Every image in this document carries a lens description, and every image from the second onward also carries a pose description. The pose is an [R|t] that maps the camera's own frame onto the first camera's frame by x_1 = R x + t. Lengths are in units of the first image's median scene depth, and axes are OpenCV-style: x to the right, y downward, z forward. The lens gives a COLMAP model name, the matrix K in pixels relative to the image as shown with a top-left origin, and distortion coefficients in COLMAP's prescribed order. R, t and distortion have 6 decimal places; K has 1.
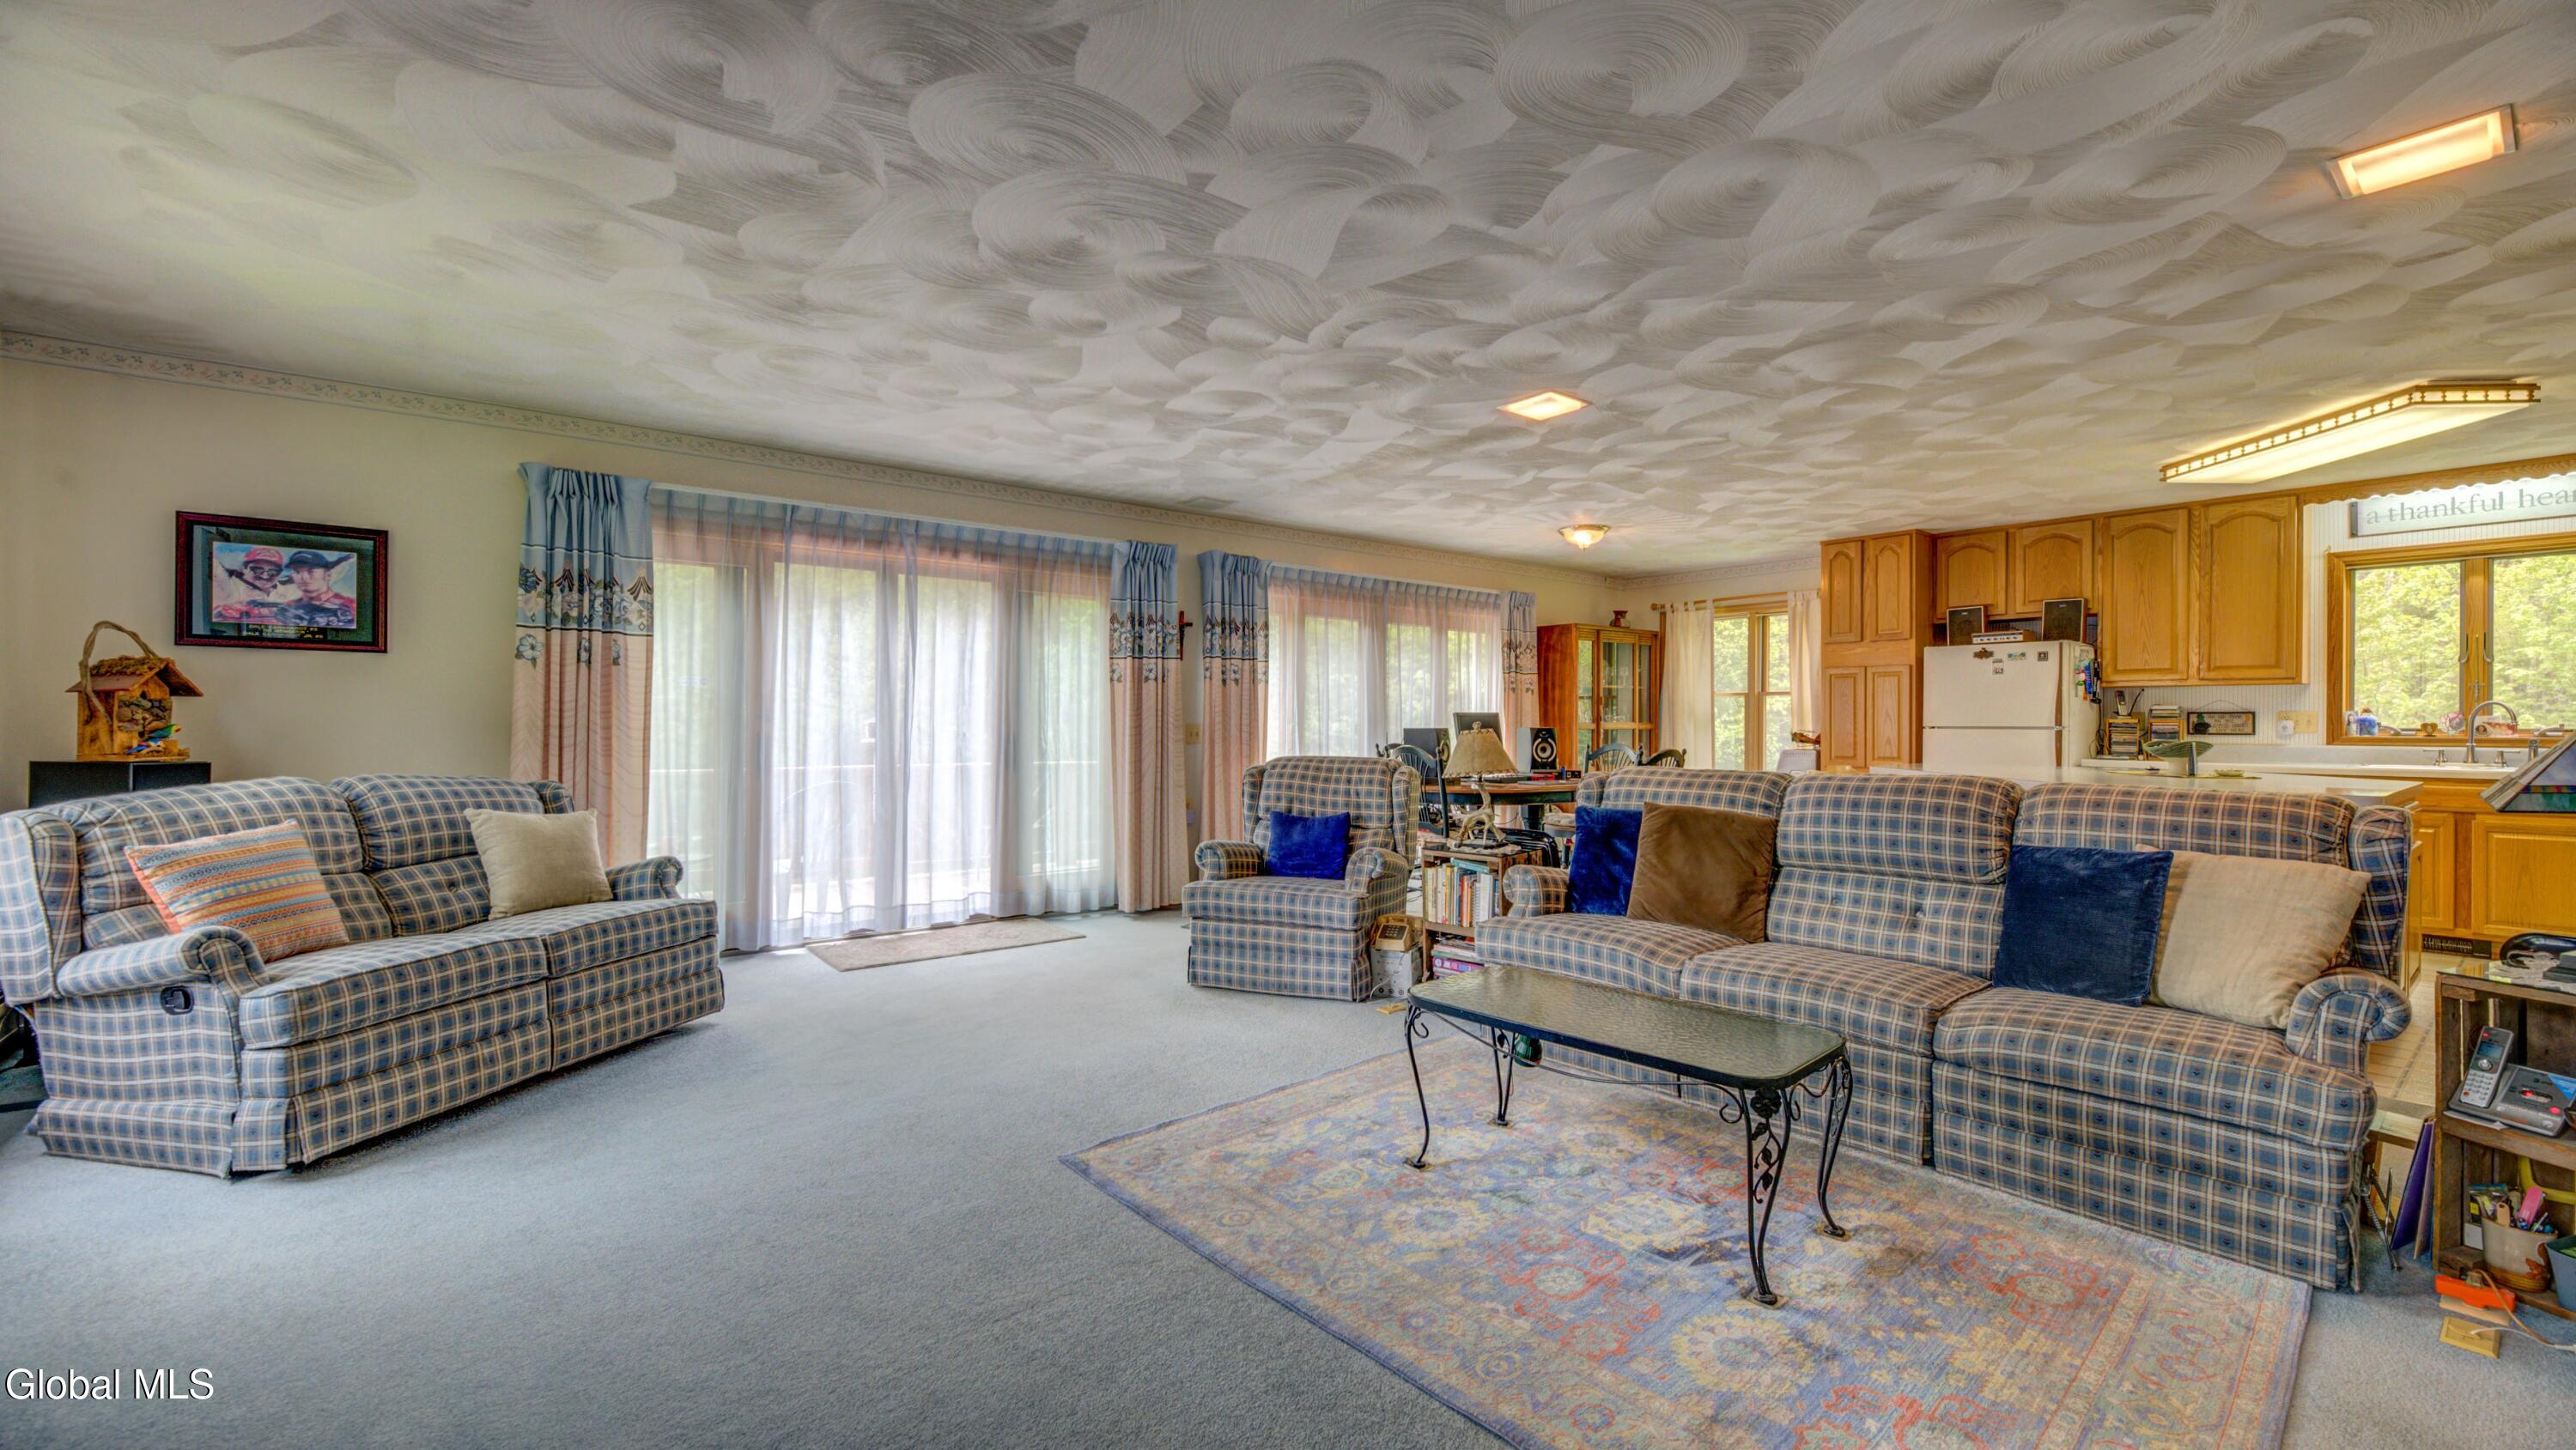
lens RADIAL K [[1042.4, 0, 1303.2], [0, 1042.4, 723.5], [0, 0, 1]] dist [-0.005529, -0.001747]
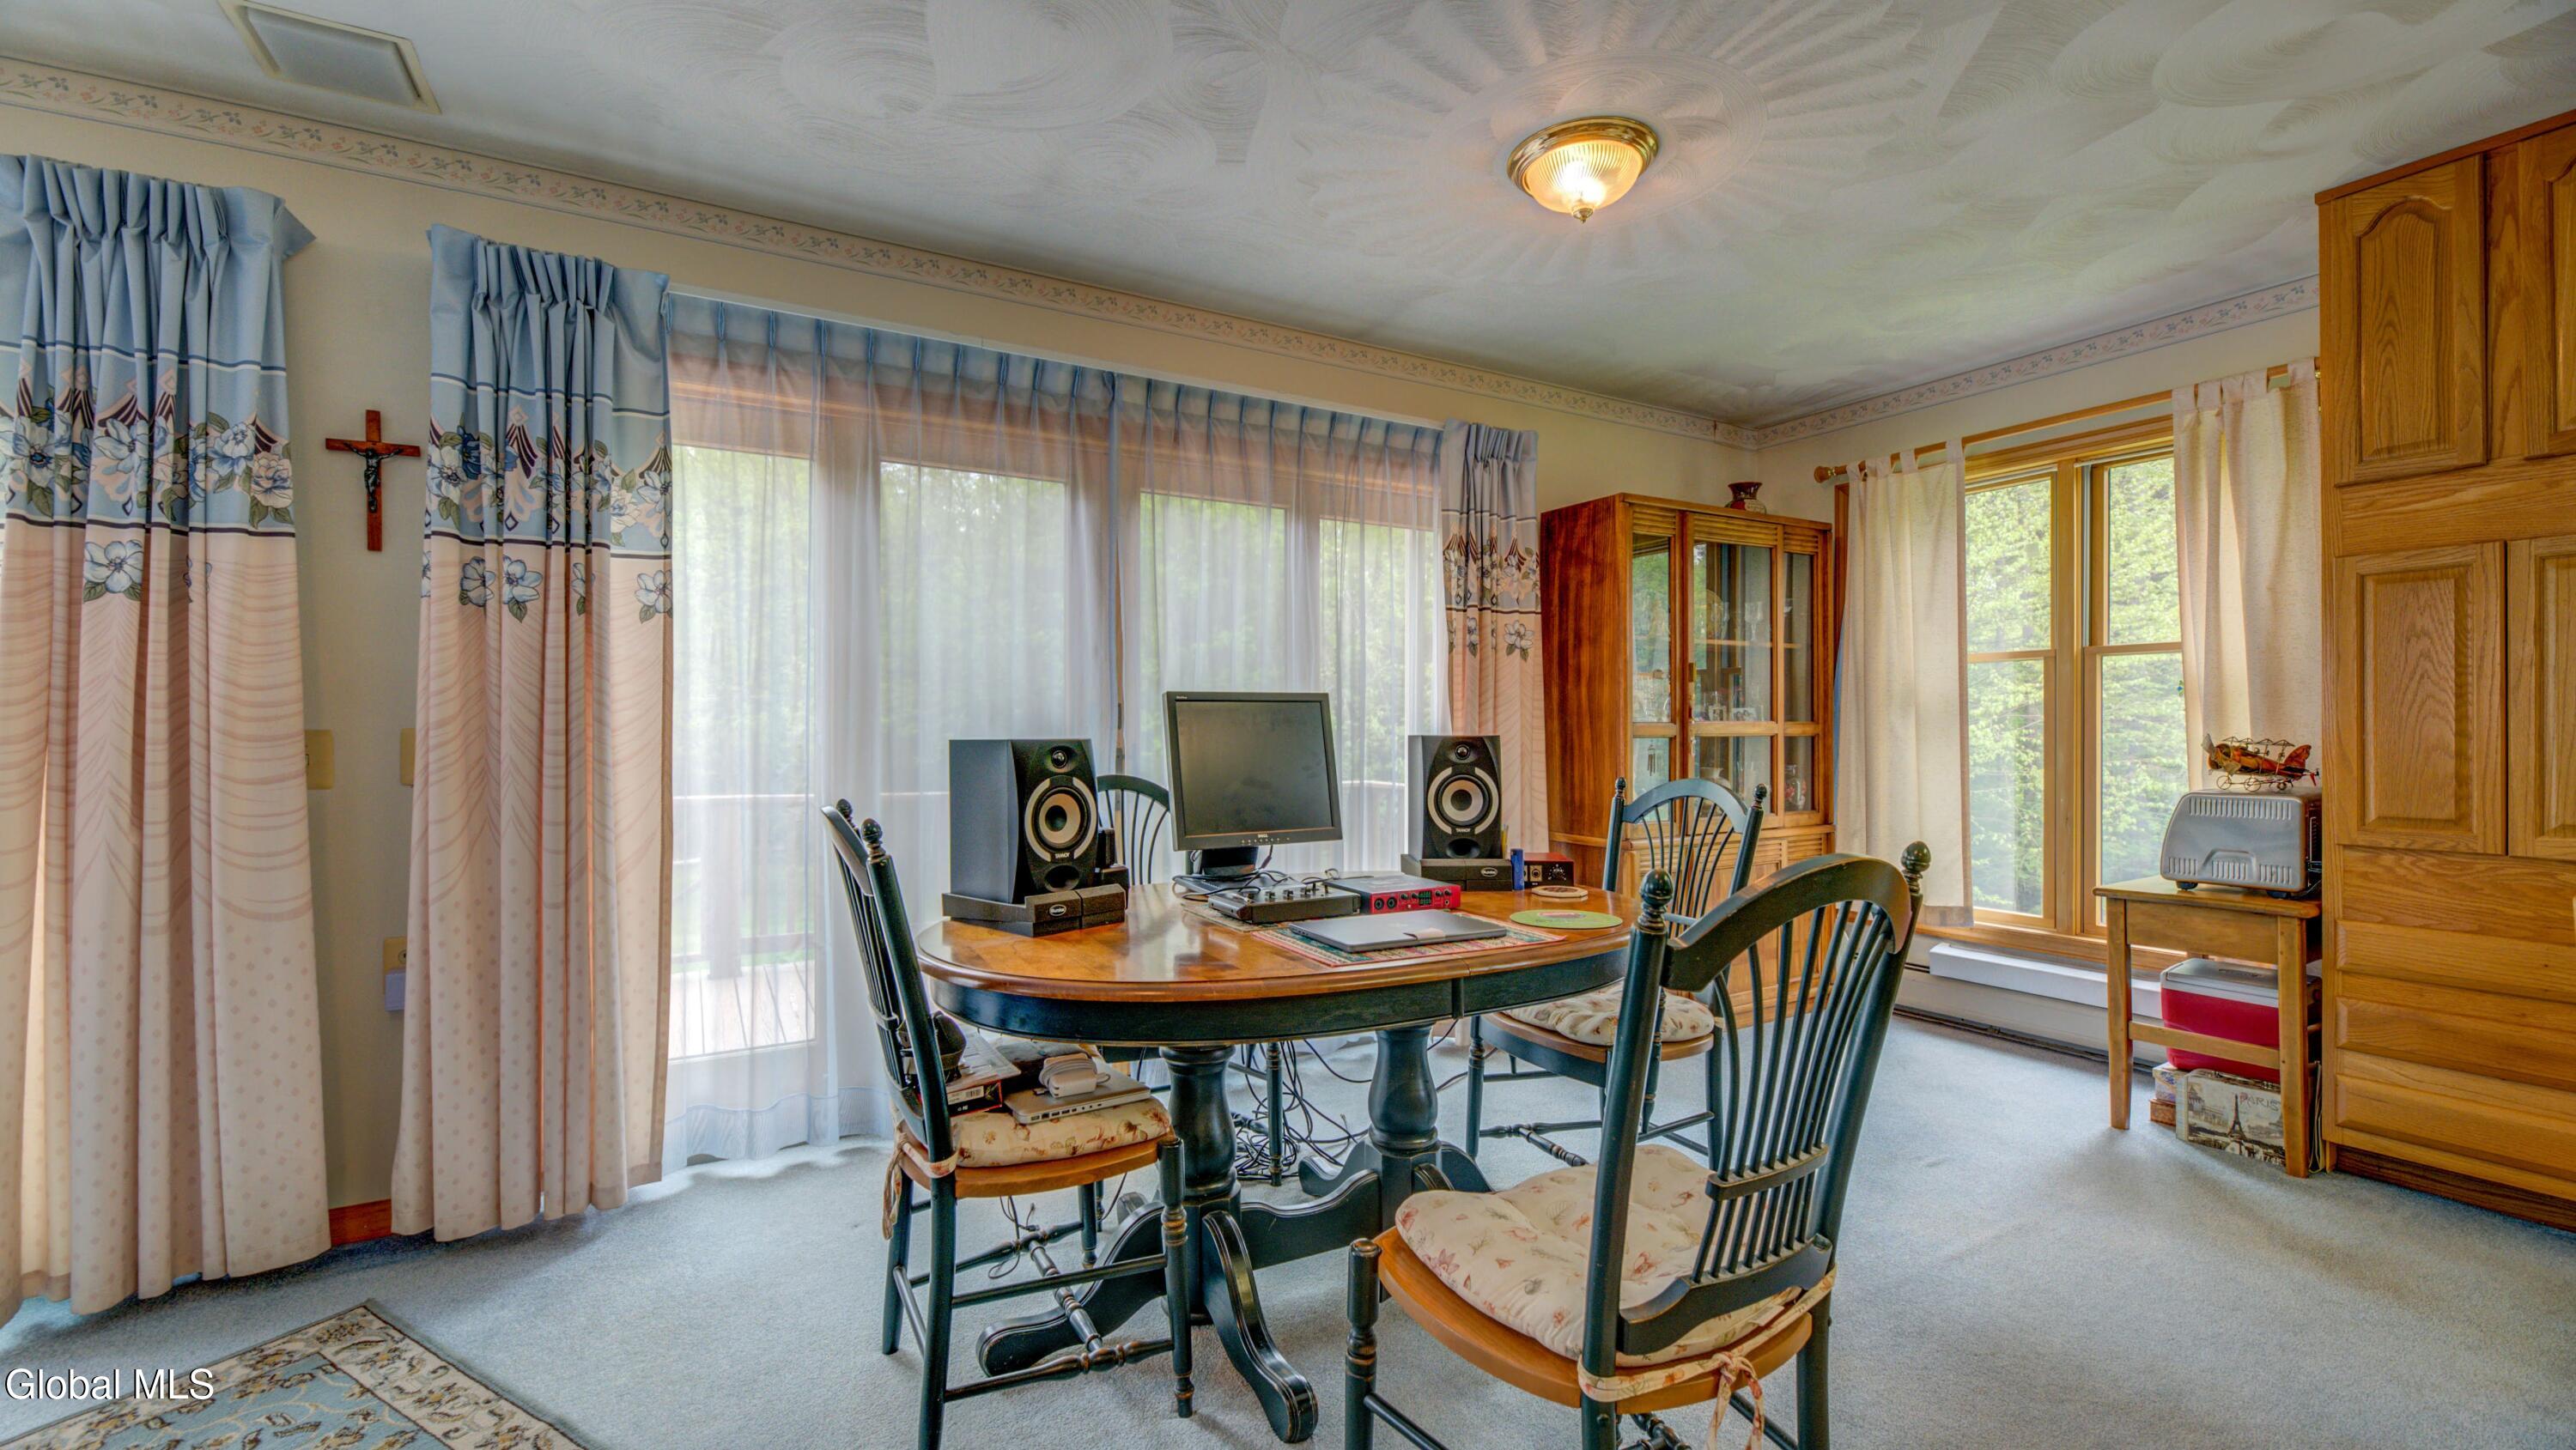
lens RADIAL K [[1042.4, 0, 1295.3], [0, 1042.4, 735.3], [0, 0, 1]] dist [-0.005529, -0.001747]
pose [[0.986727, -0.003701, -0.162343, 0.203380], [0.004617, 0.999975, 0.005263, 0.001827], [0.162319, -0.005943, 0.986720, 0.568425]]
